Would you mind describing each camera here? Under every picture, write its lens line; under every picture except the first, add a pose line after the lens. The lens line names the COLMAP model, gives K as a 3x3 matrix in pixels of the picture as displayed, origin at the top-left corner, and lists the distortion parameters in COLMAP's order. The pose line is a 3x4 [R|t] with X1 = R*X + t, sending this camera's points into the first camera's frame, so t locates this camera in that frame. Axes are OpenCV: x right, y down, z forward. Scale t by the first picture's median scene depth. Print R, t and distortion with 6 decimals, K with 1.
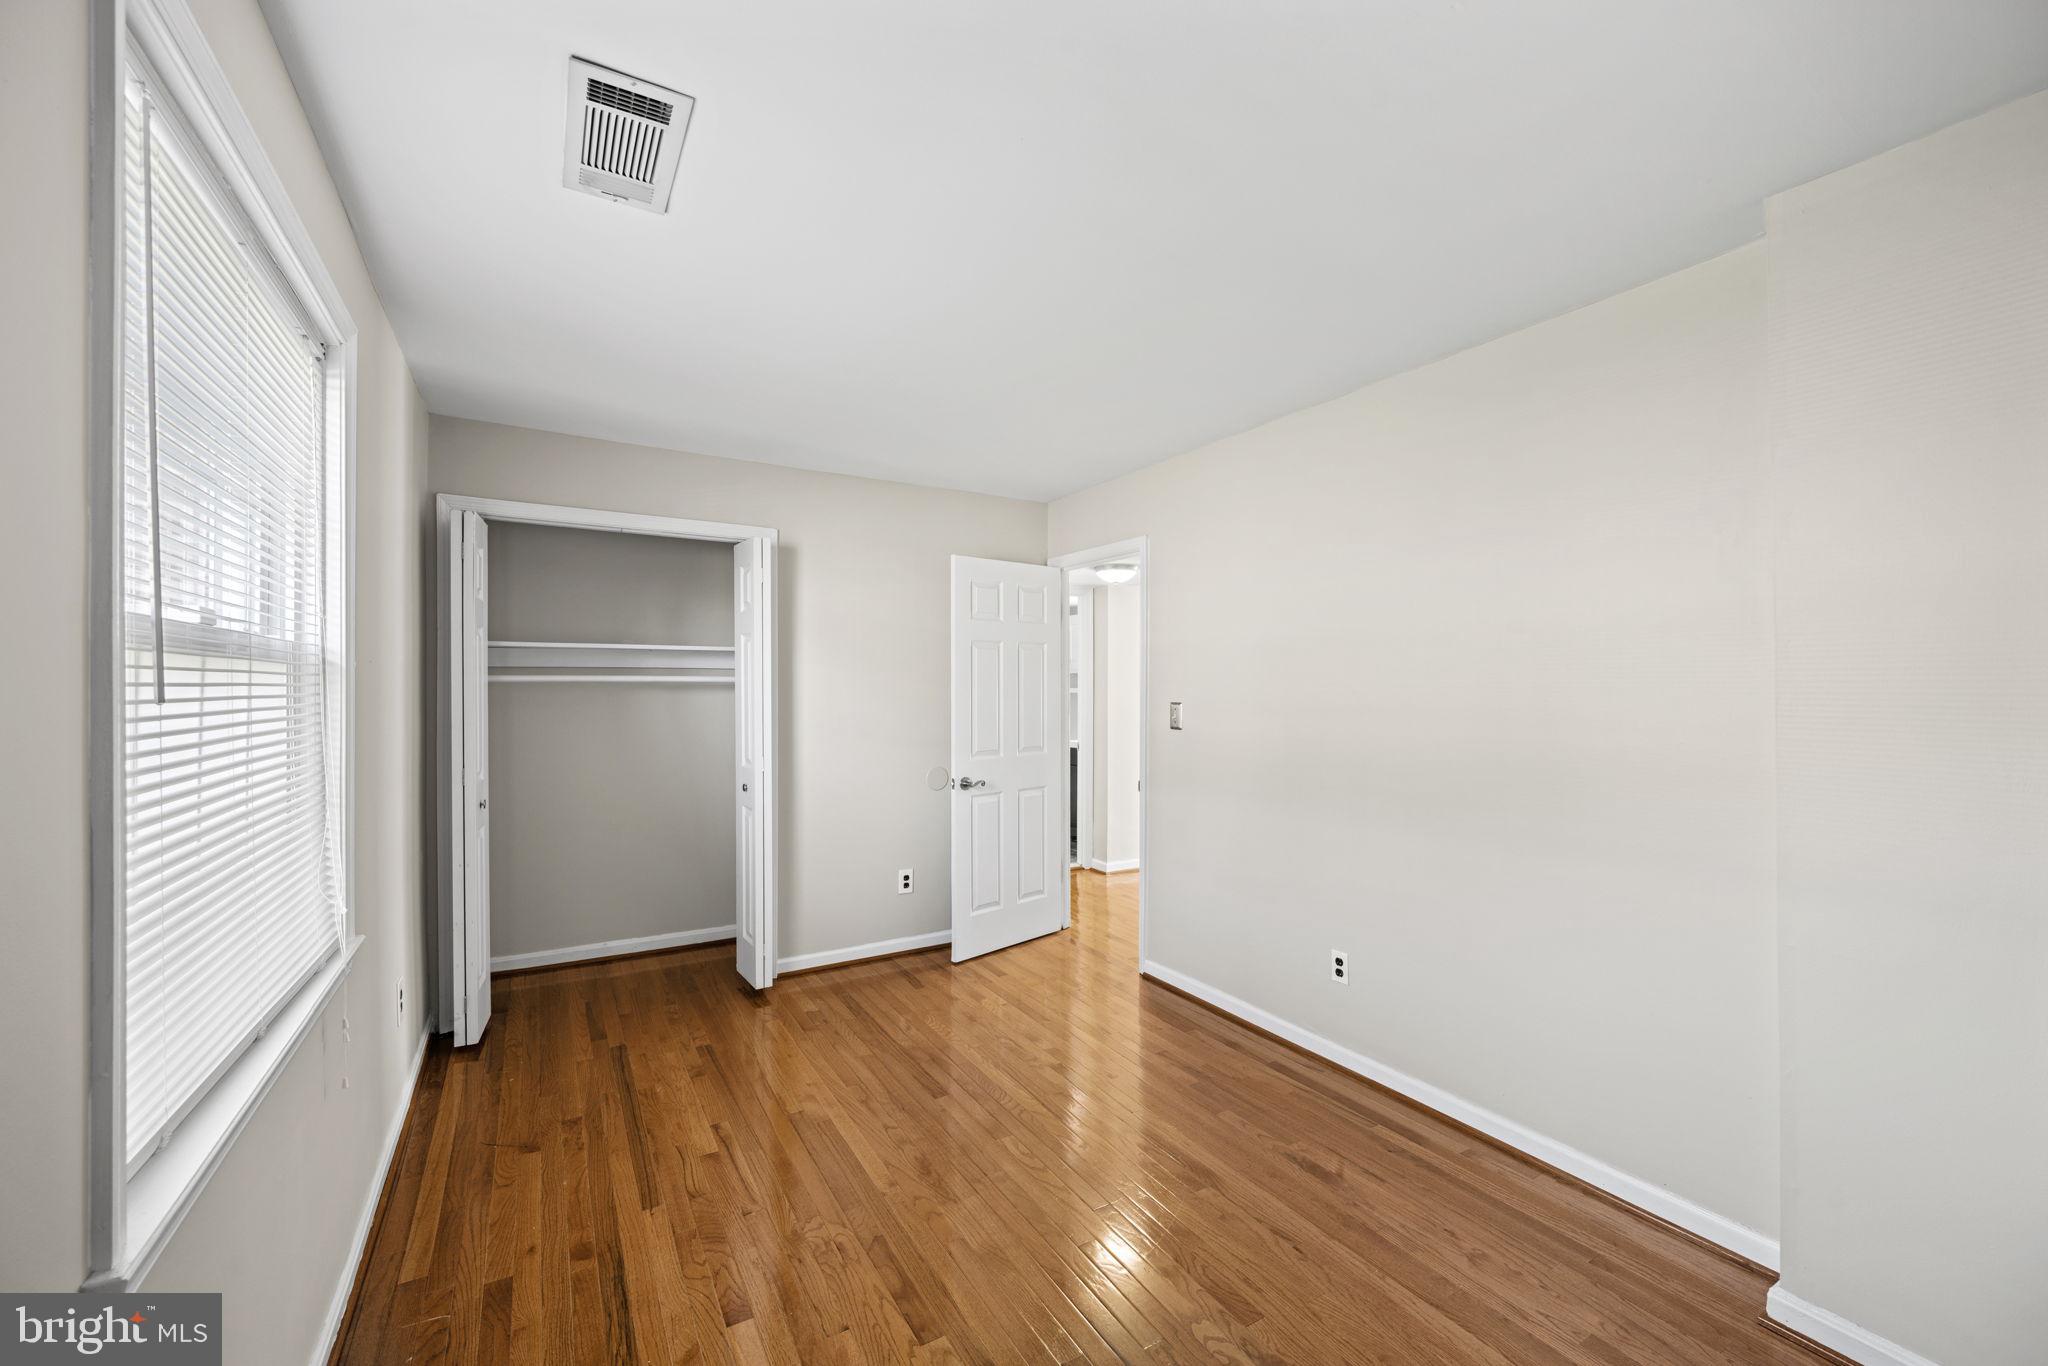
lens RADIAL K [[809.6, 0, 1024.0], [0, 809.6, 683.0], [0, 0, 1]] dist [-0.000426, -0.000156]
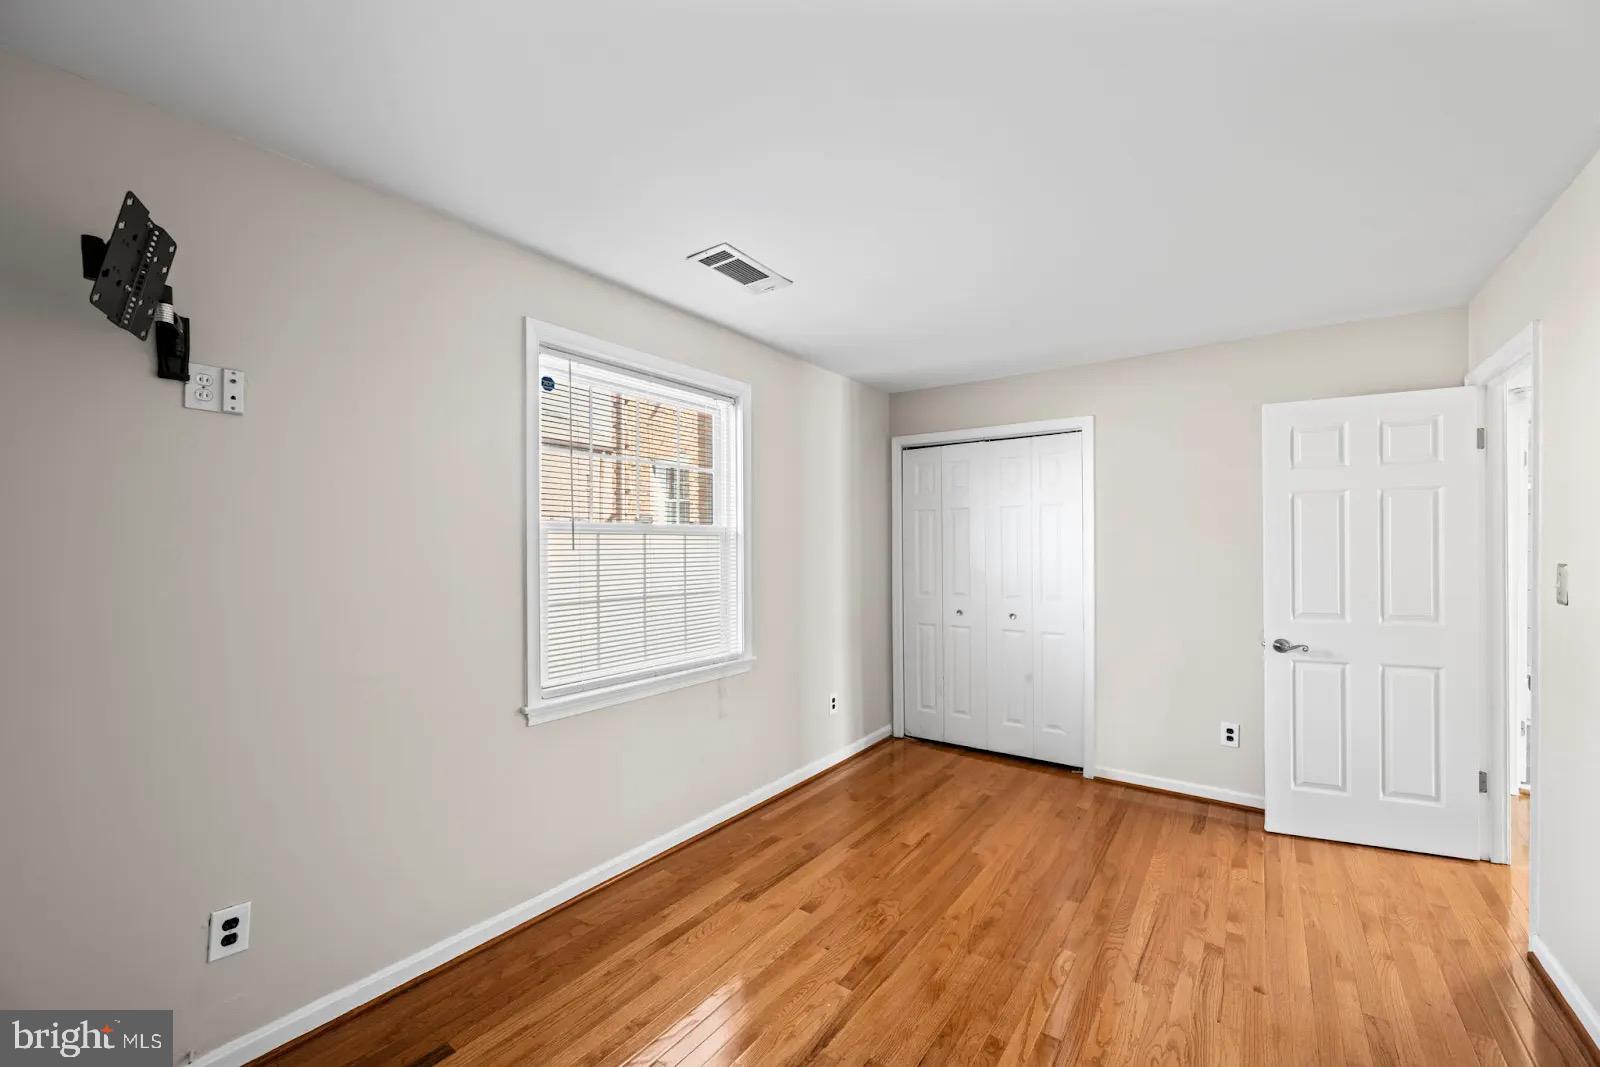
lens RADIAL K [[628.2, 0, 802.0], [0, 628.2, 549.3], [0, 0, 1]] dist [-0.000172, -0.000488]
pose [[0.387689, 0.000484, -0.921790, 0.467954], [0.009040, 0.999950, 0.004327, 0.005138], [0.921746, -0.010010, 0.387666, 0.253787]]
